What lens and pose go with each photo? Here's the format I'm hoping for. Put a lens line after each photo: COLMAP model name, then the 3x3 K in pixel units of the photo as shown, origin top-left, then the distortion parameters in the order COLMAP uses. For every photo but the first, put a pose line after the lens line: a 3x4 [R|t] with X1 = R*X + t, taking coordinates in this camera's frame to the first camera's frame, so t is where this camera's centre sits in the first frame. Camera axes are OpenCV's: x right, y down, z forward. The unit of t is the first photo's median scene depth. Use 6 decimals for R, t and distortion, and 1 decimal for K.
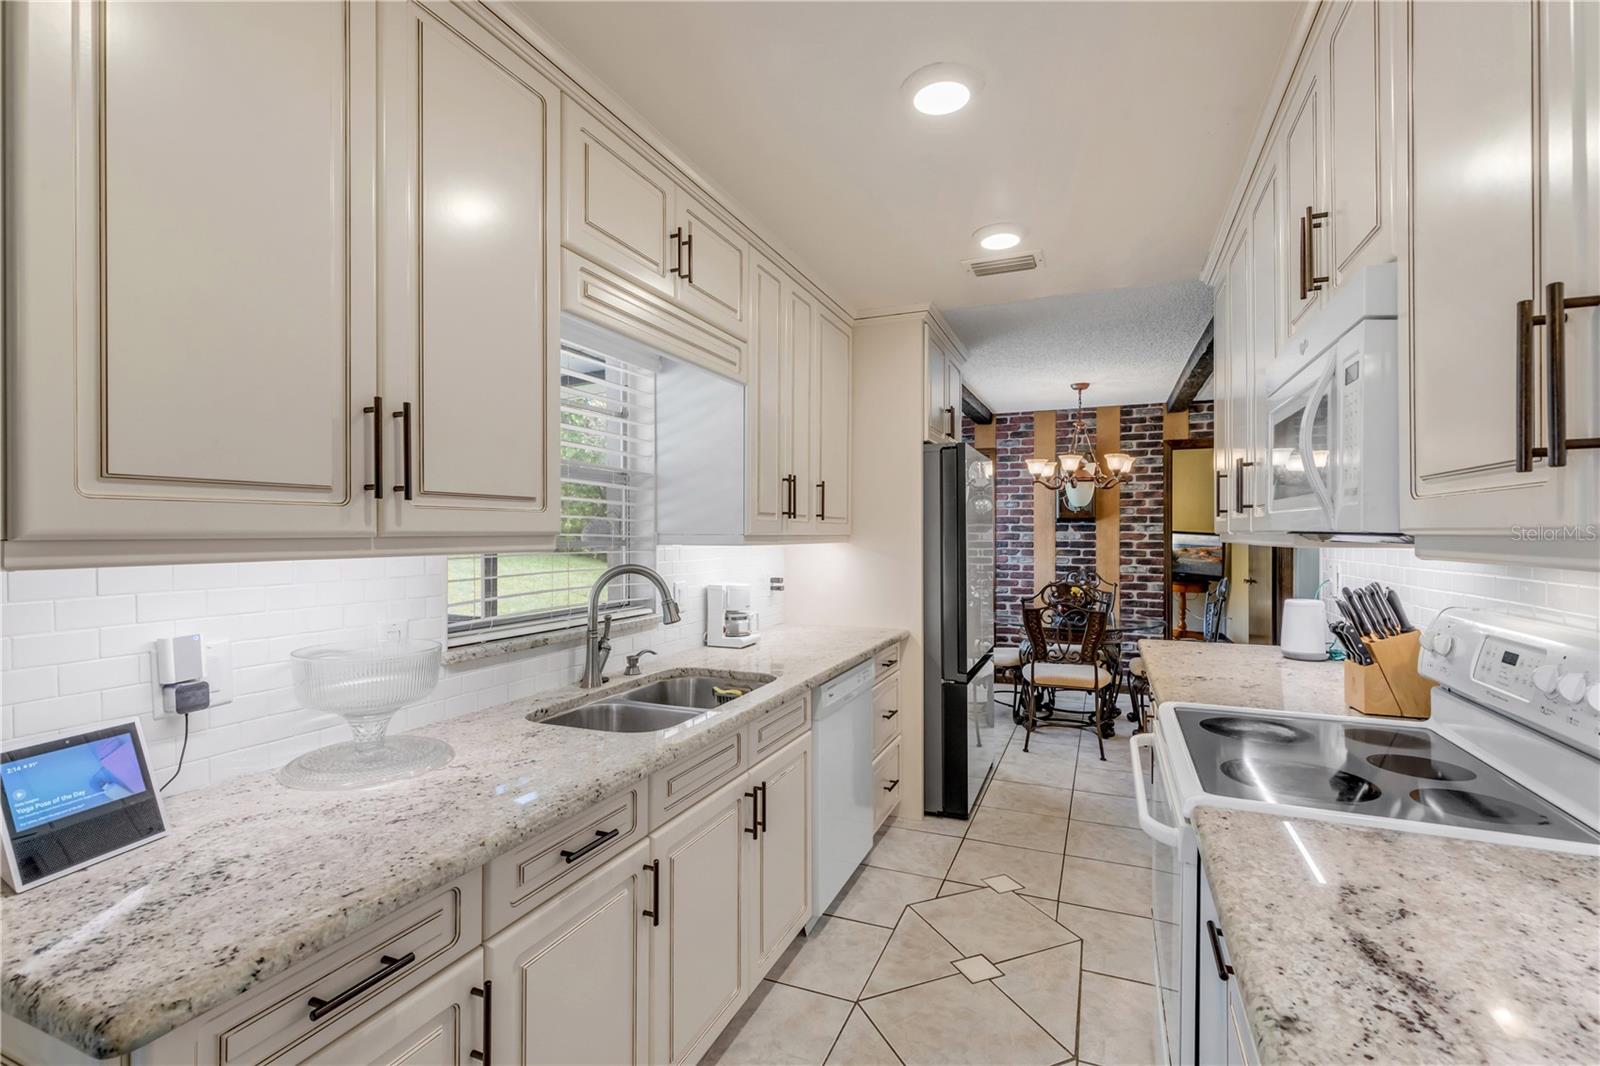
lens RADIAL K [[726.2, 0, 801.8], [0, 726.2, 531.8], [0, 0, 1]] dist [0.002713, -0.000285]
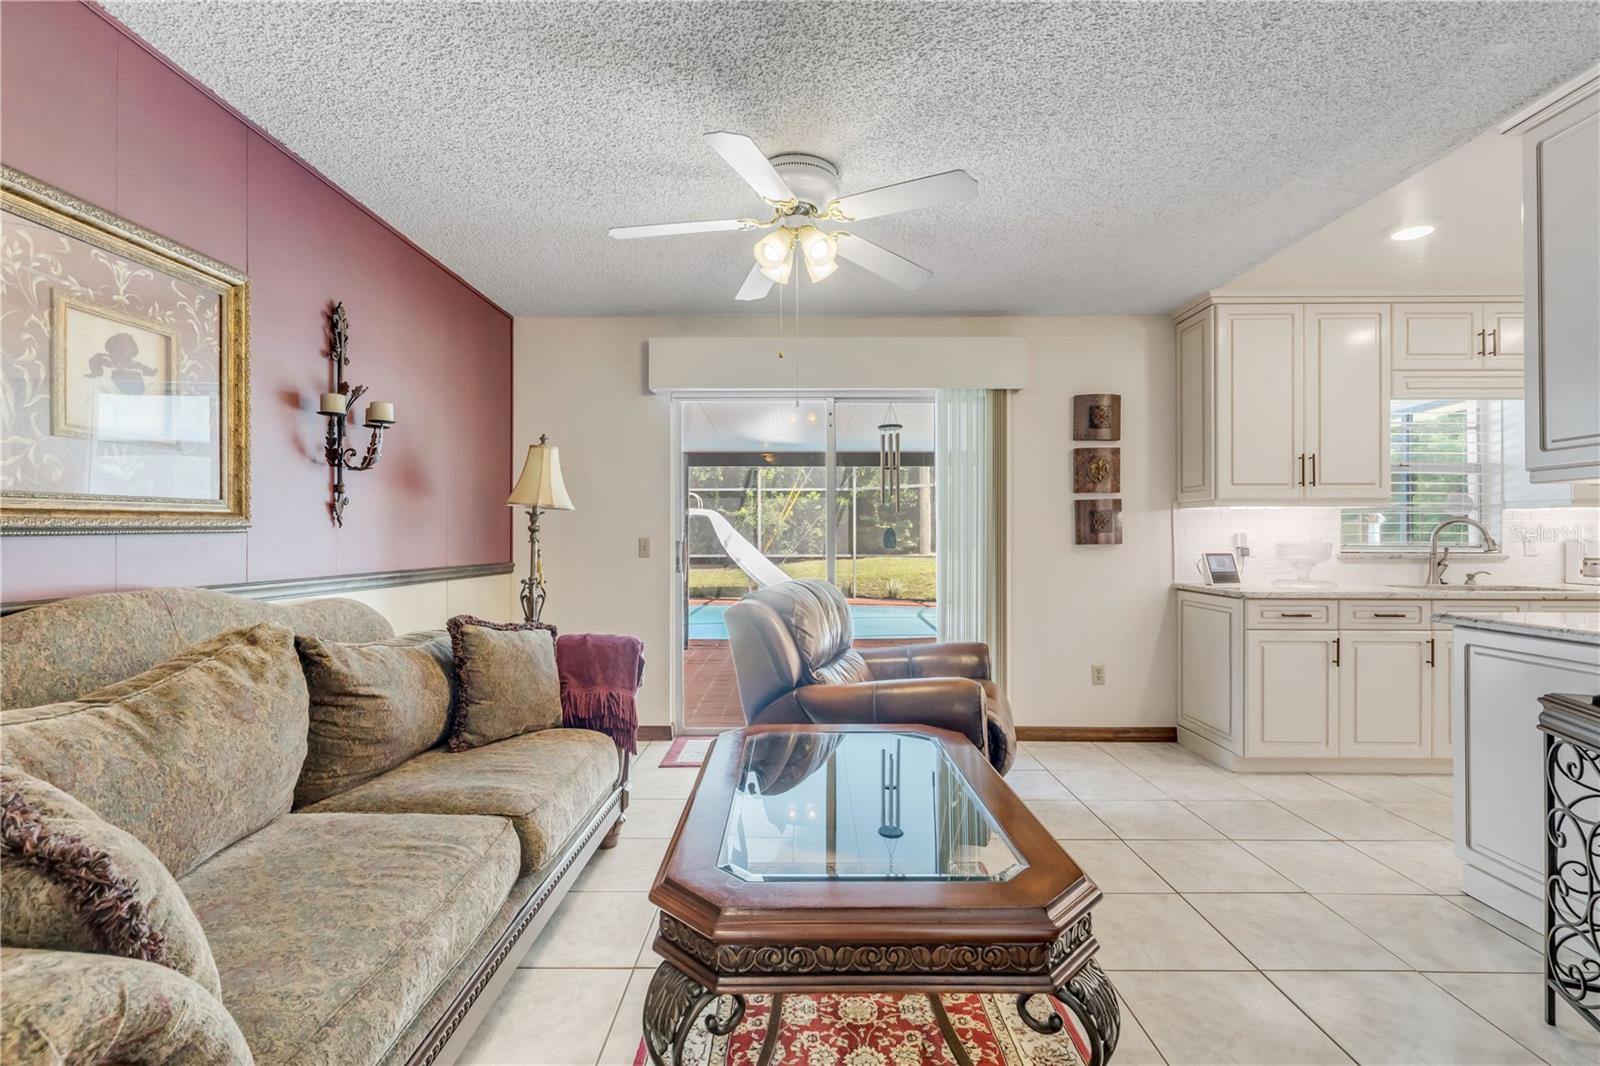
lens RADIAL K [[726.2, 0, 800.7], [0, 726.2, 535.5], [0, 0, 1]] dist [0.002713, -0.000285]
pose [[0.387574, -0.000034, -0.921839, 1.093014], [0.000838, 1.000000, 0.000315, 0.121639], [0.921838, -0.000895, 0.387574, -1.648027]]
